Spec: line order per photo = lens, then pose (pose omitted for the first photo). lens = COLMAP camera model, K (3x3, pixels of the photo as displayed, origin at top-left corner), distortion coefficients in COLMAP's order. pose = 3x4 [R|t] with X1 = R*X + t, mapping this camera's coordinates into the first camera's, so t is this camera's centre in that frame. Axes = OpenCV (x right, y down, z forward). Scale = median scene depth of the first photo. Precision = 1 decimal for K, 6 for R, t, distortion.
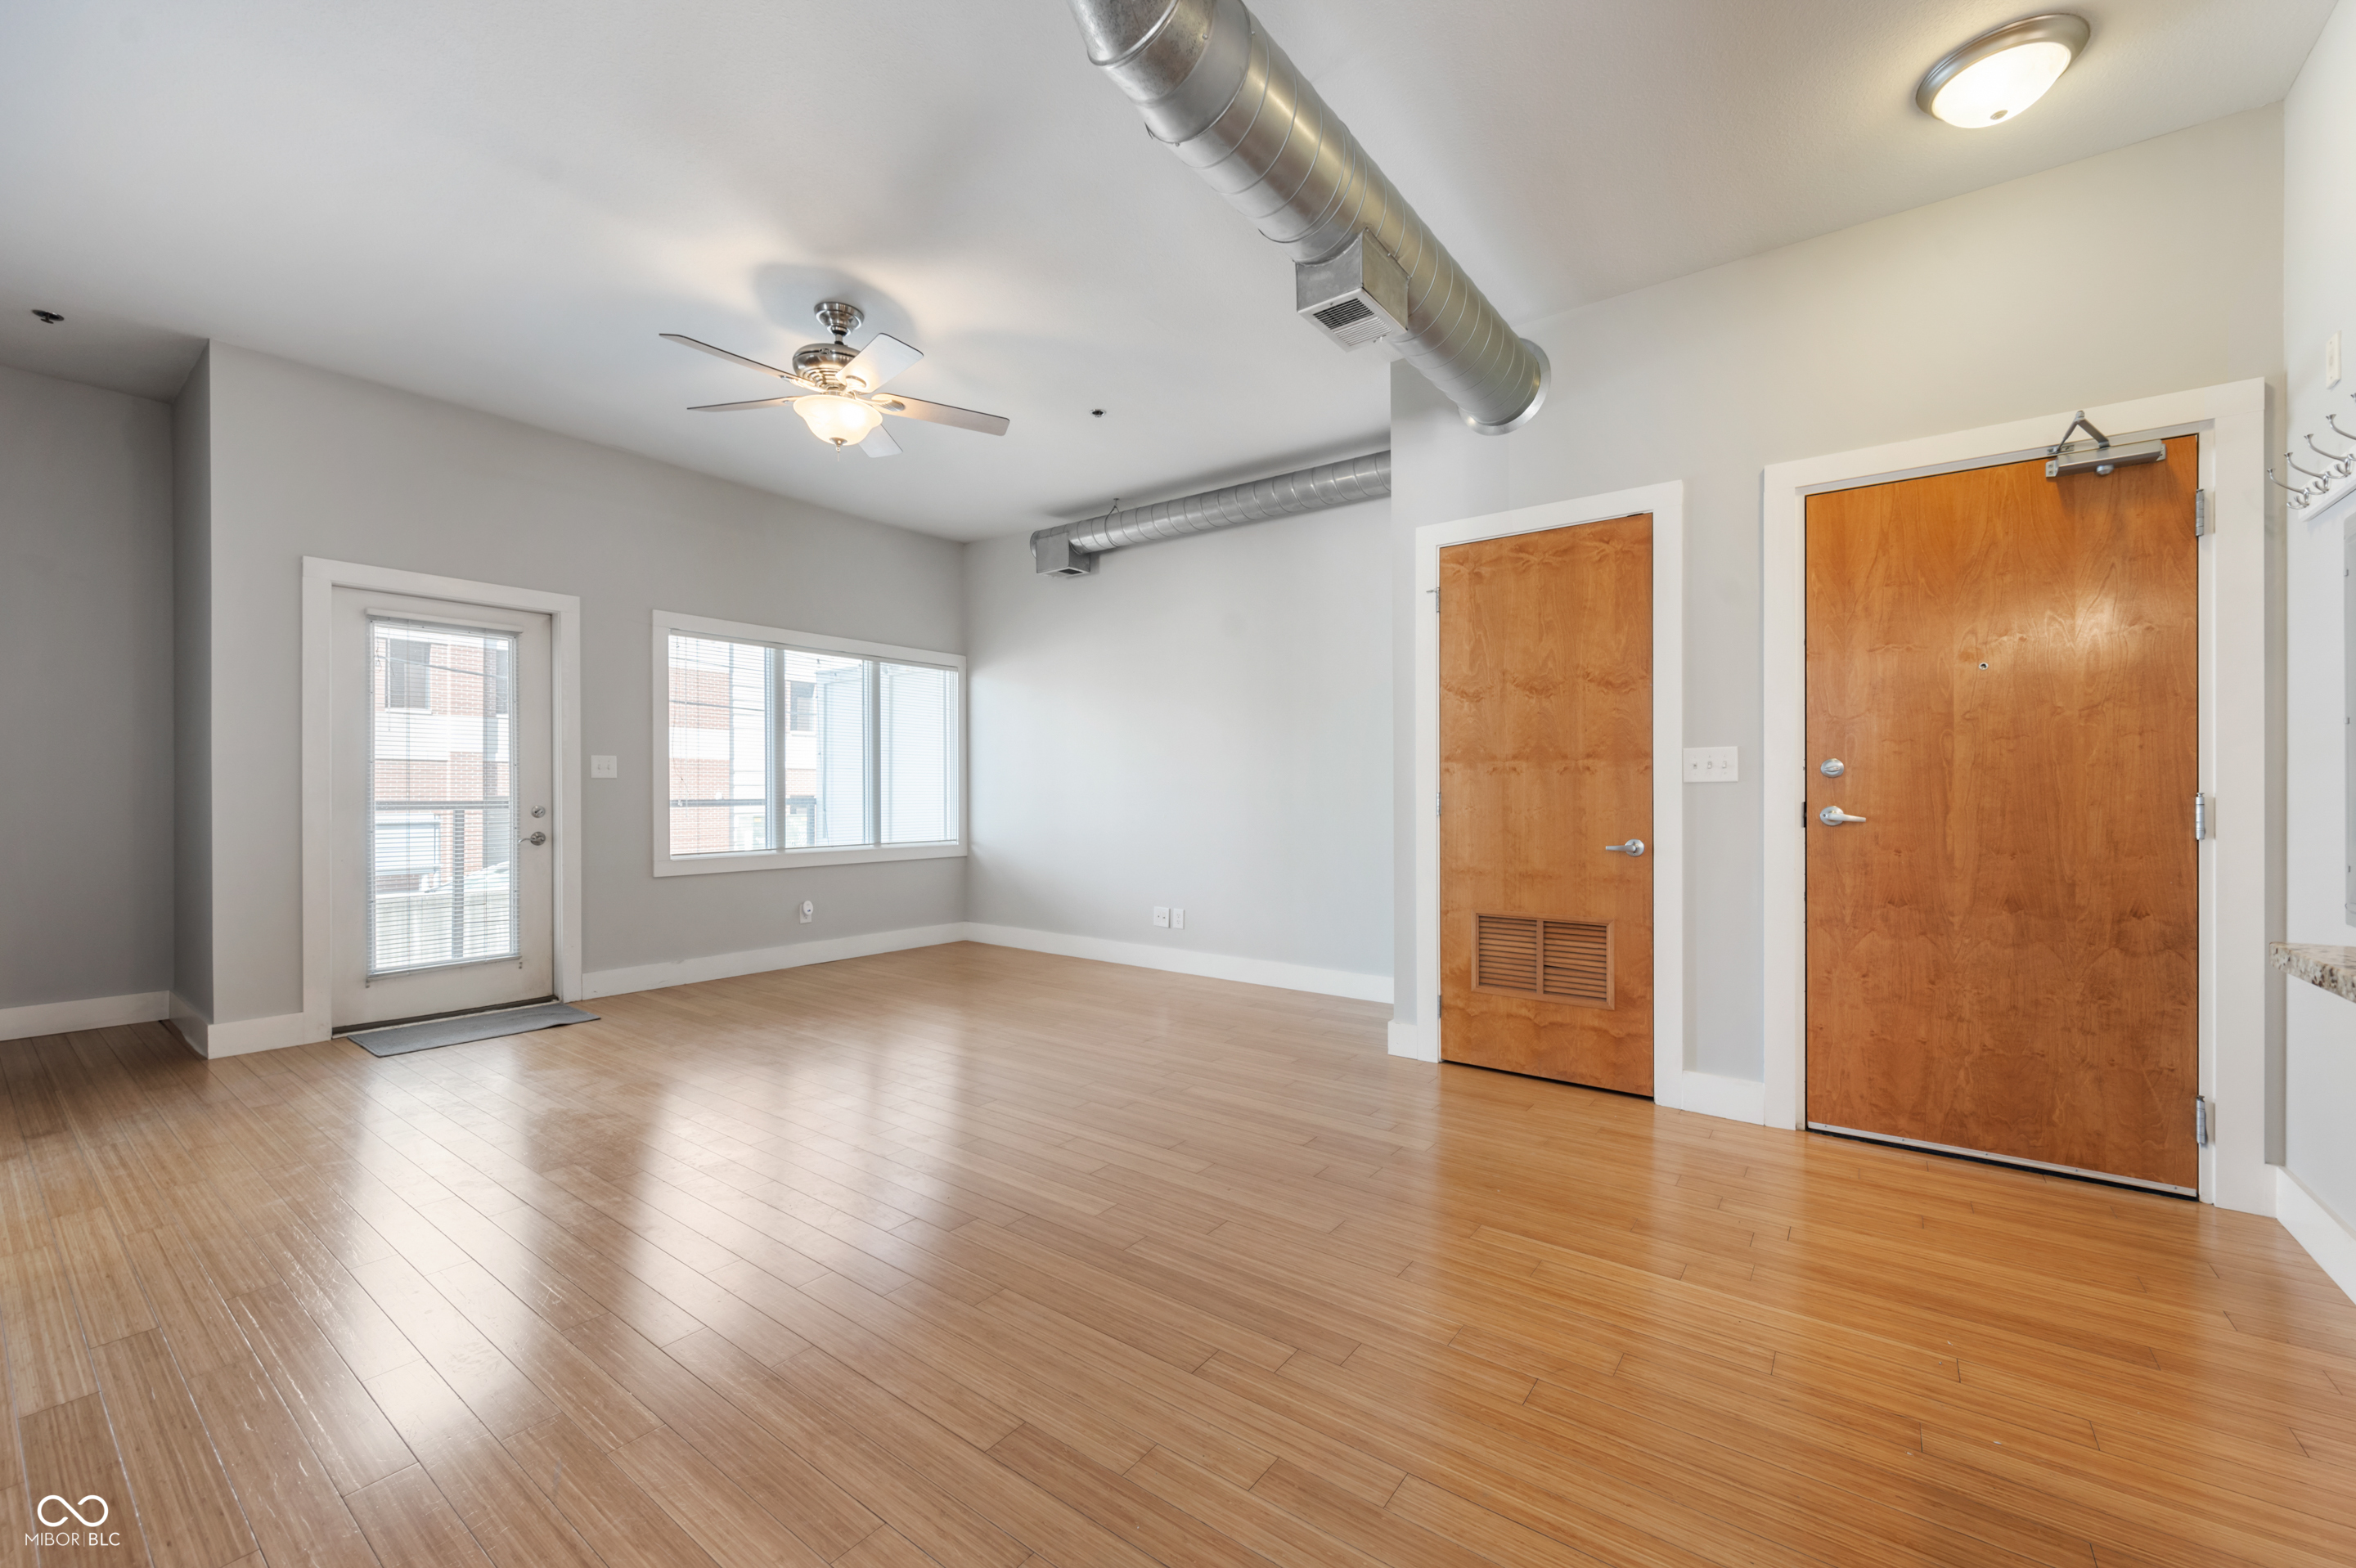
lens RADIAL K [[934.5, 0, 1193.5], [0, 934.5, 791.5], [0, 0, 1]] dist [-0.000179, -0.000173]
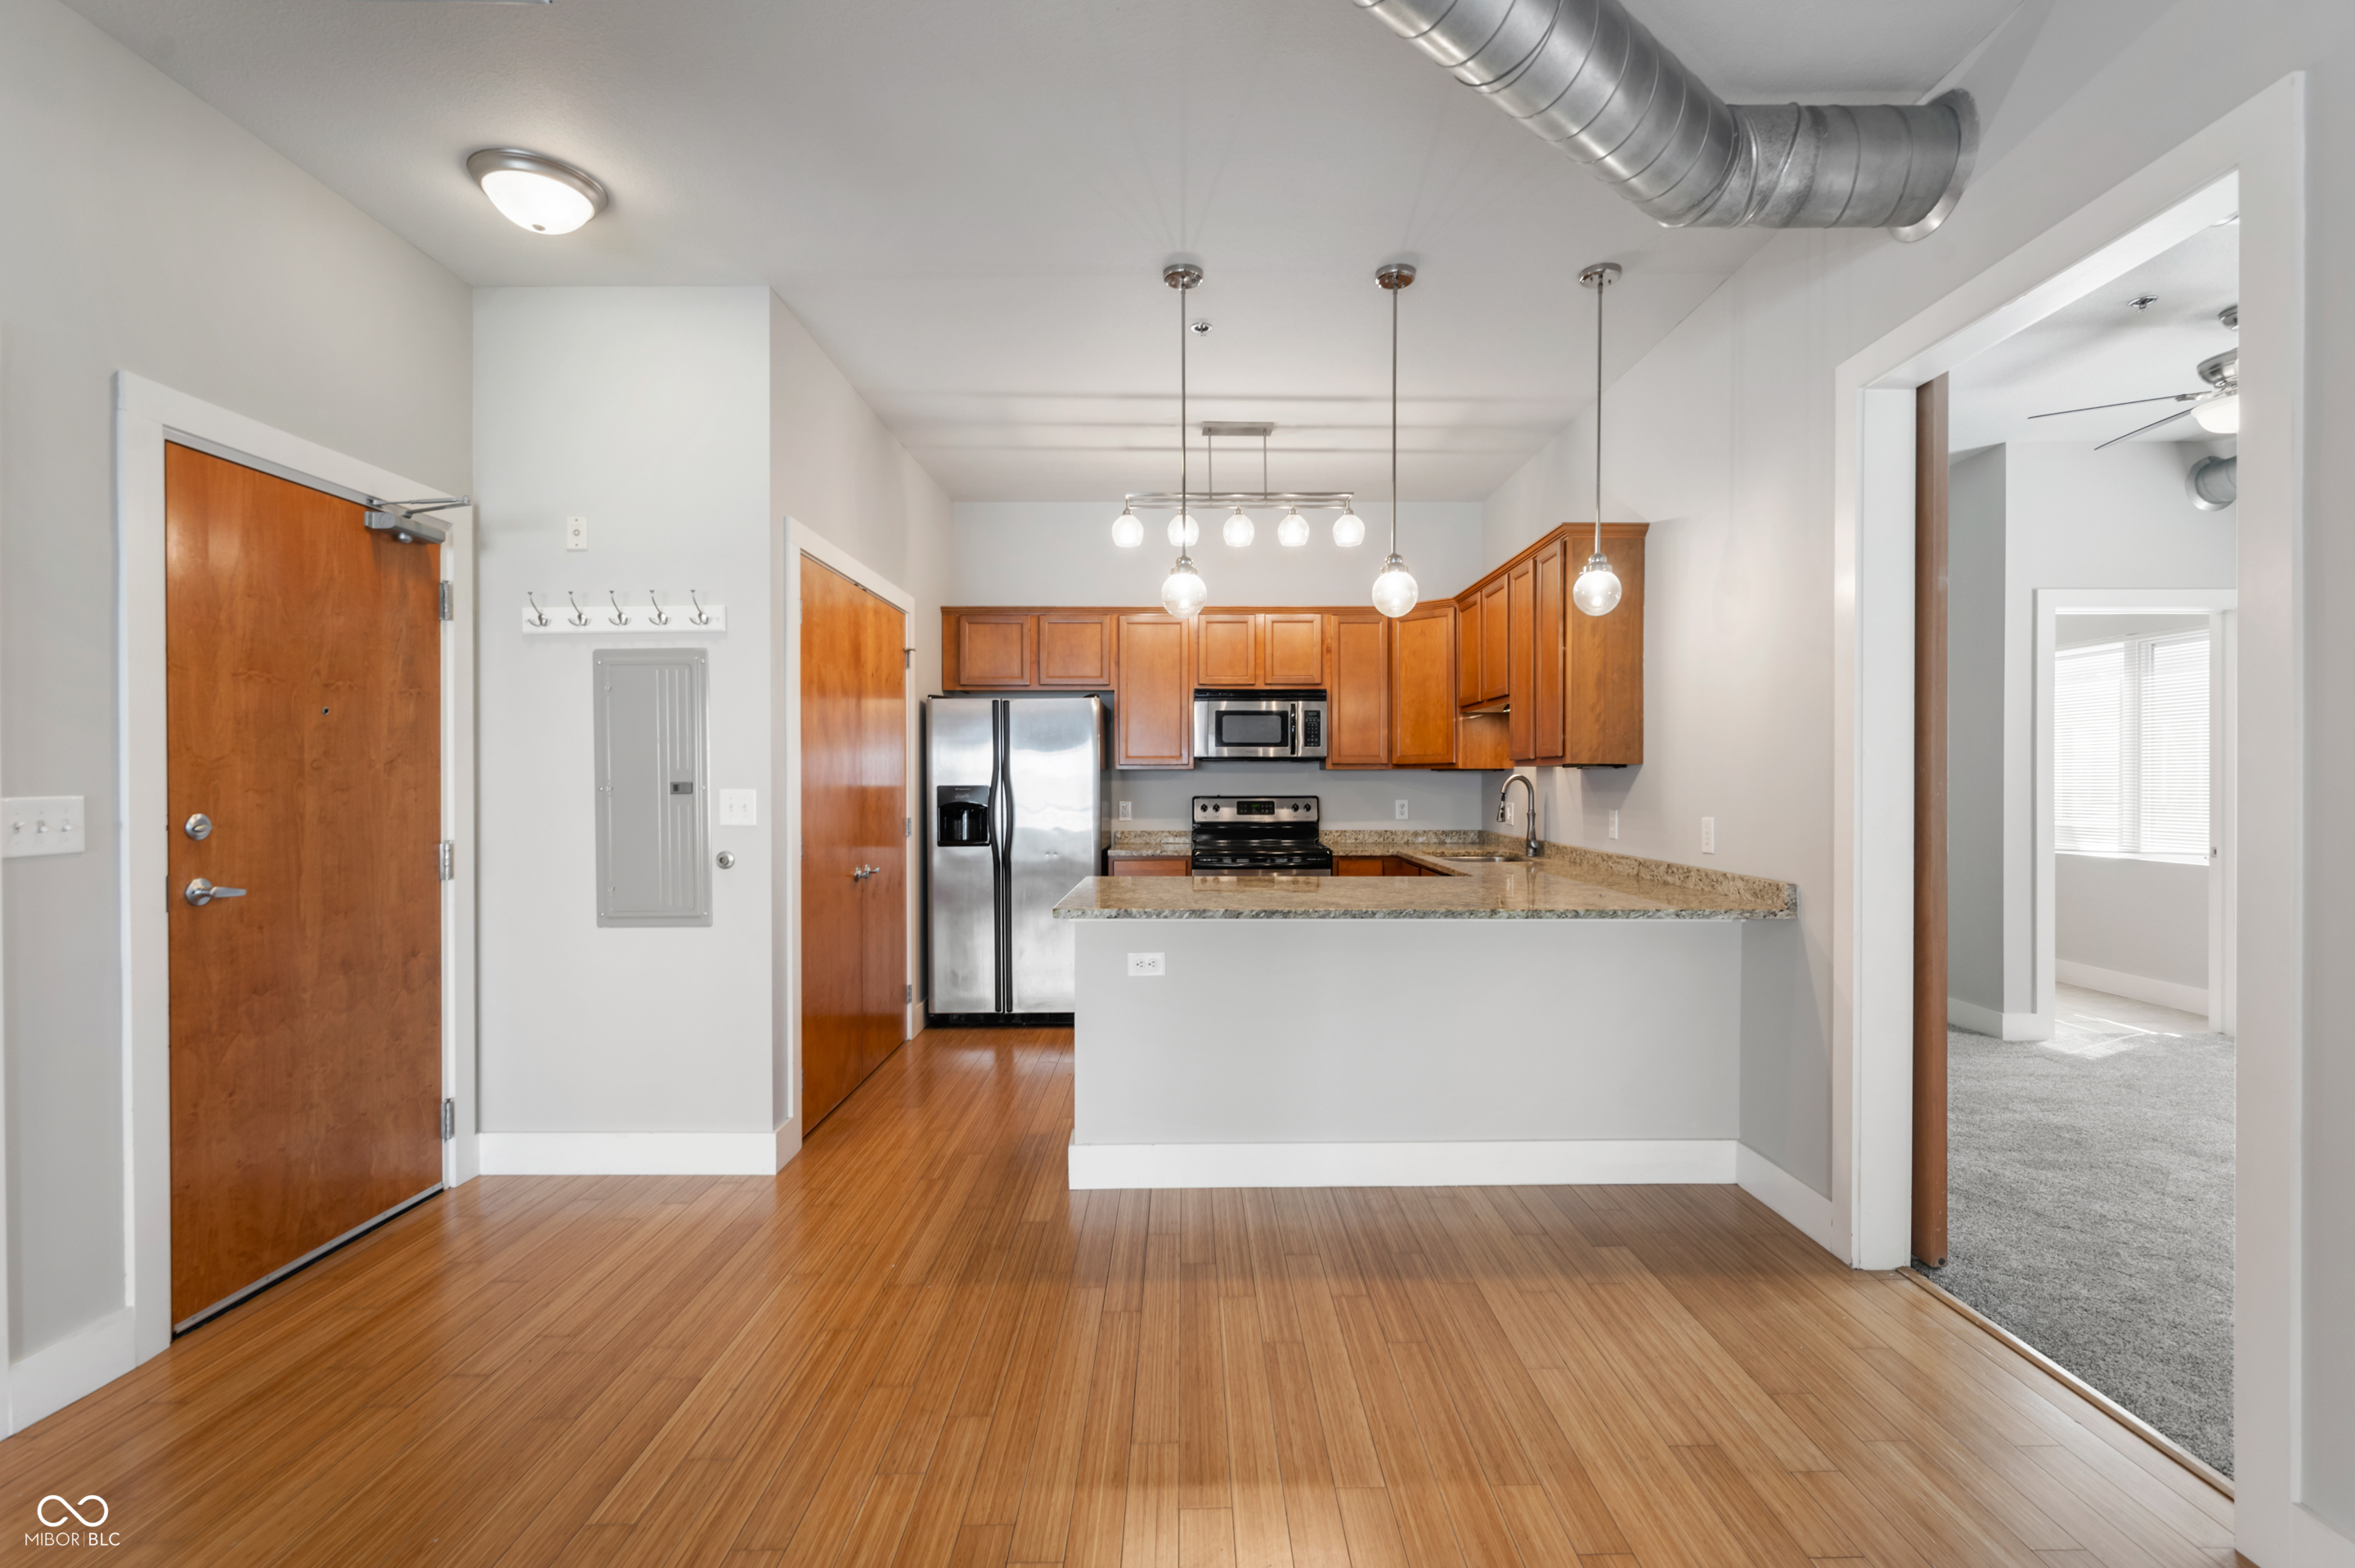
lens RADIAL K [[1052.7, 0, 1193.1], [0, 1052.7, 787.1], [0, 0, 1]] dist [-0.001515, -0.000180]
pose [[-0.599644, -0.005945, 0.800244, -0.404460], [-0.000975, 0.999977, 0.006699, -0.056482], [-0.800266, 0.003237, -0.599637, 0.786604]]
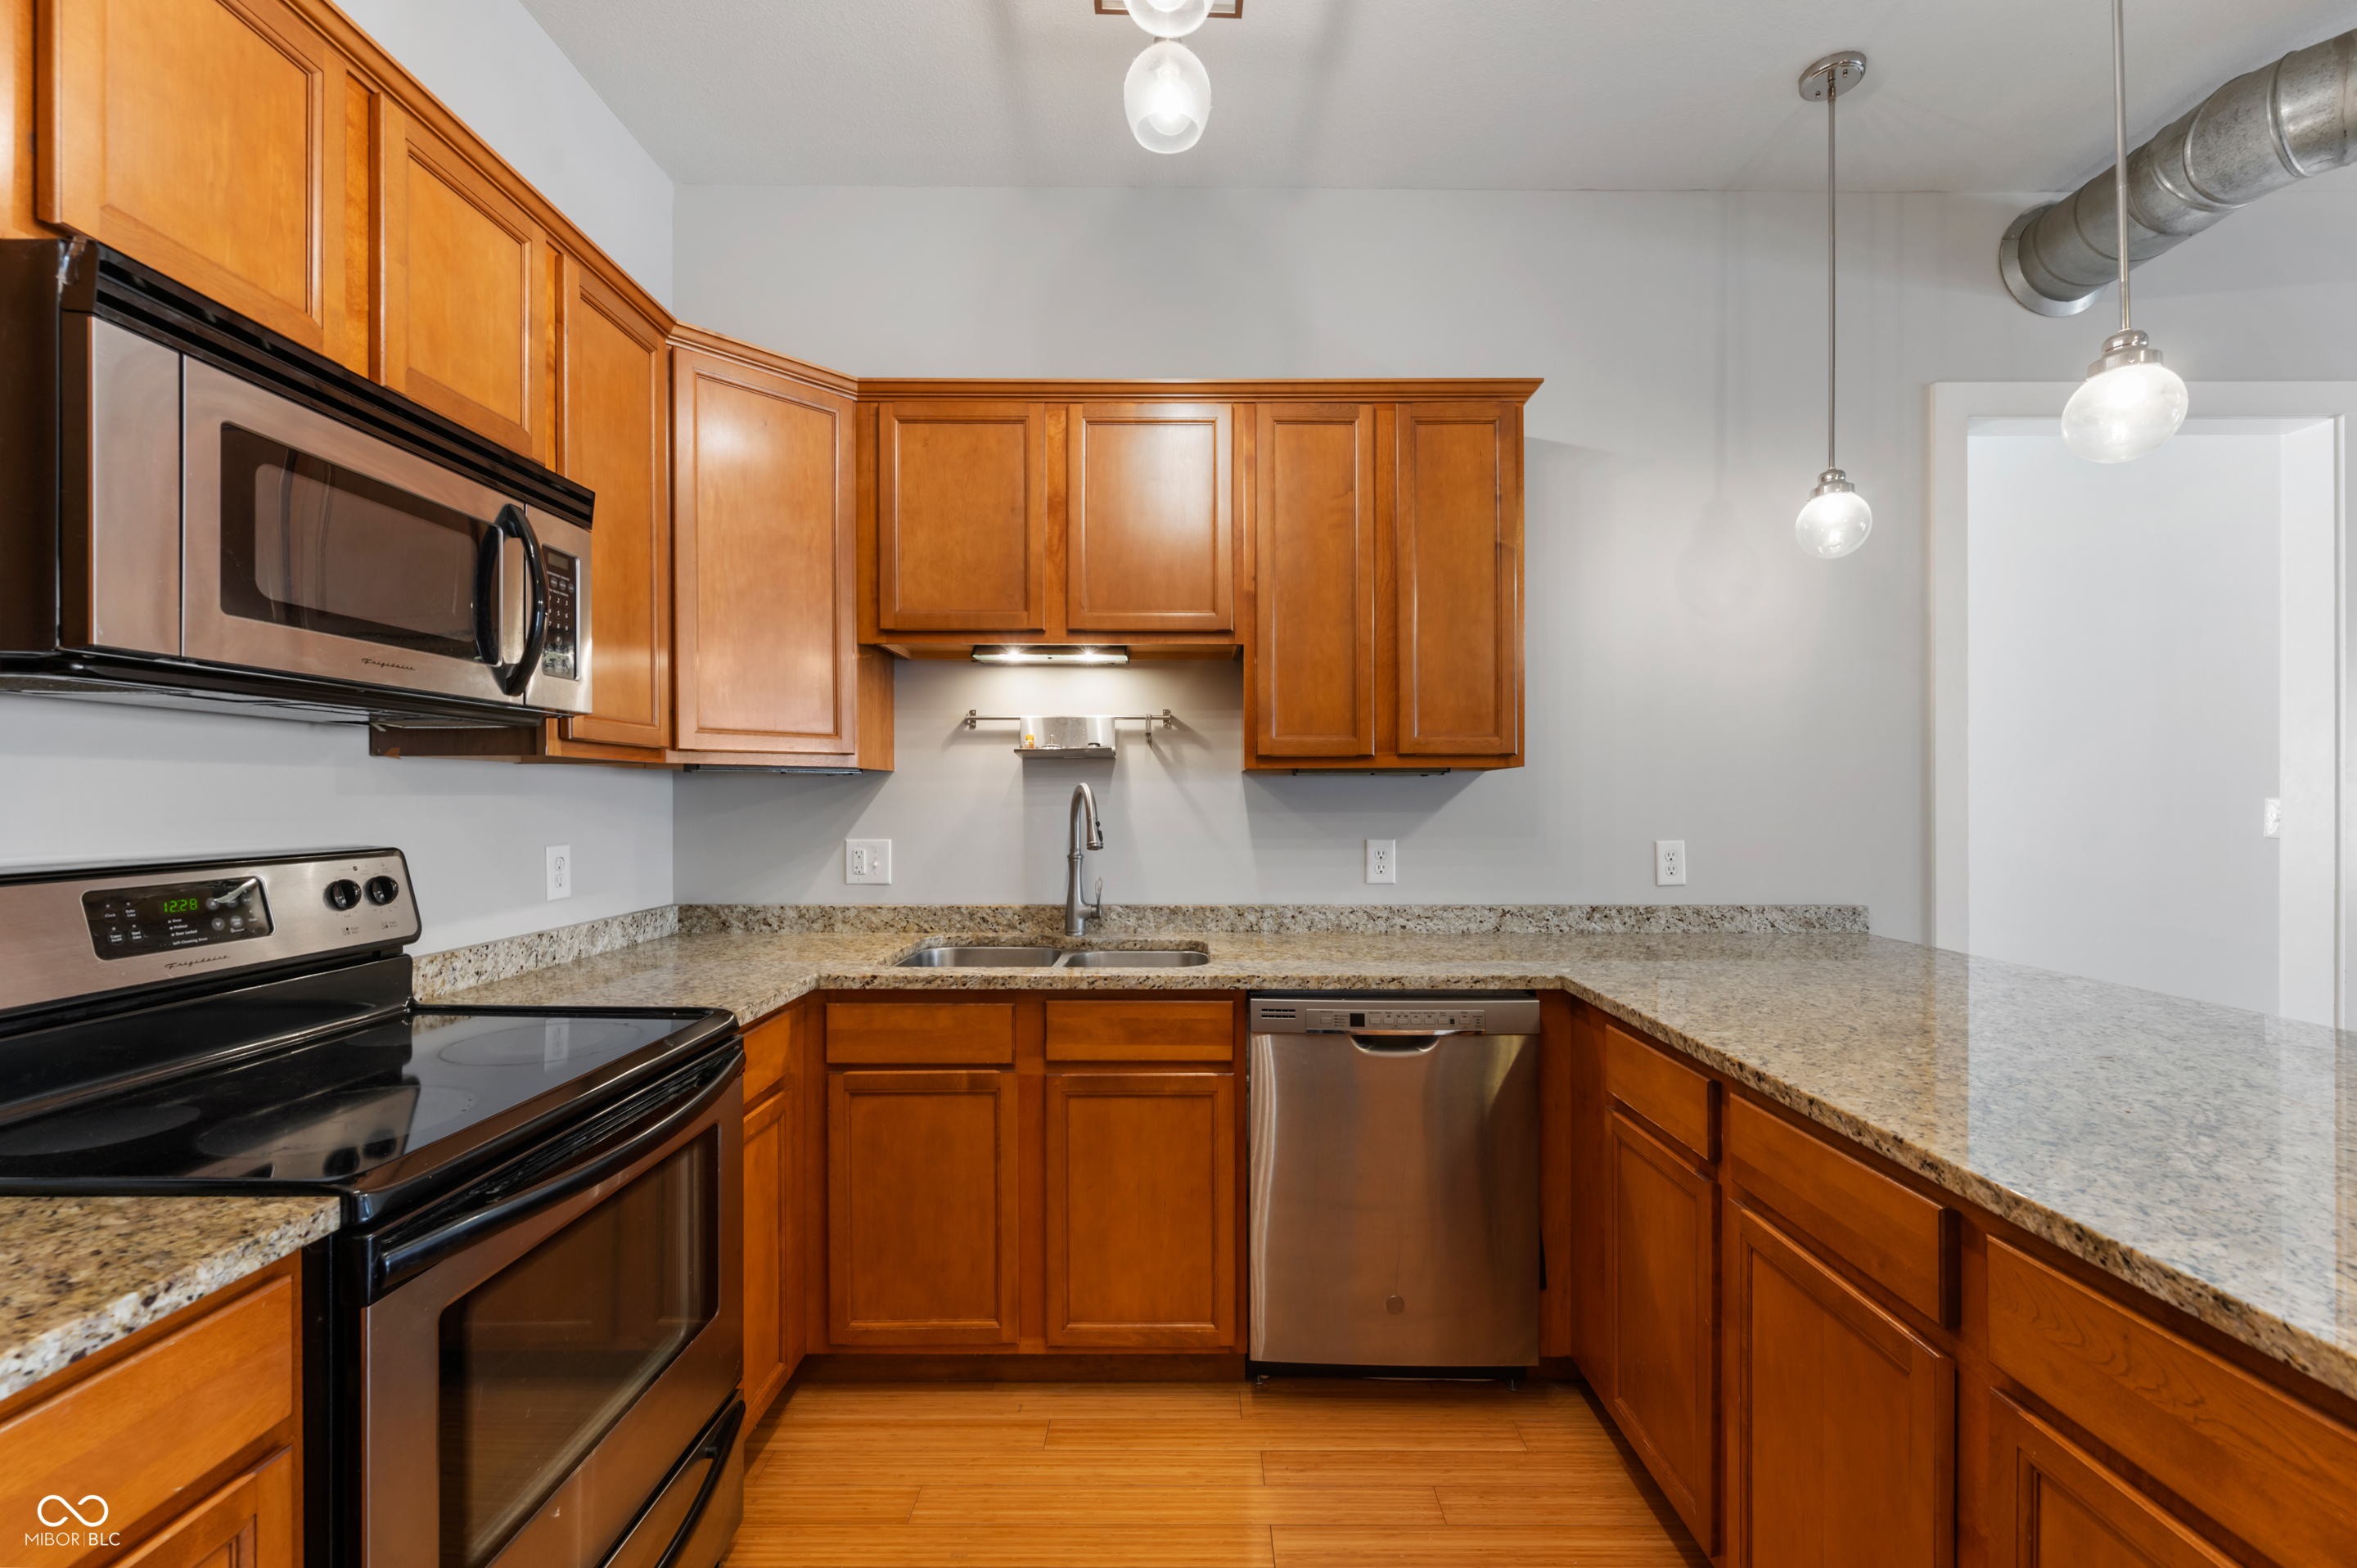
lens RADIAL K [[967.0, 0, 1178.5], [0, 967.0, 784.0], [0, 0, 1]] dist [0.000030, 0.000004]
pose [[-0.804281, -0.008328, -0.594191, 0.932838], [-0.000017, 0.999902, -0.013992, -0.053801], [0.594249, -0.011243, -0.804202, 0.118360]]
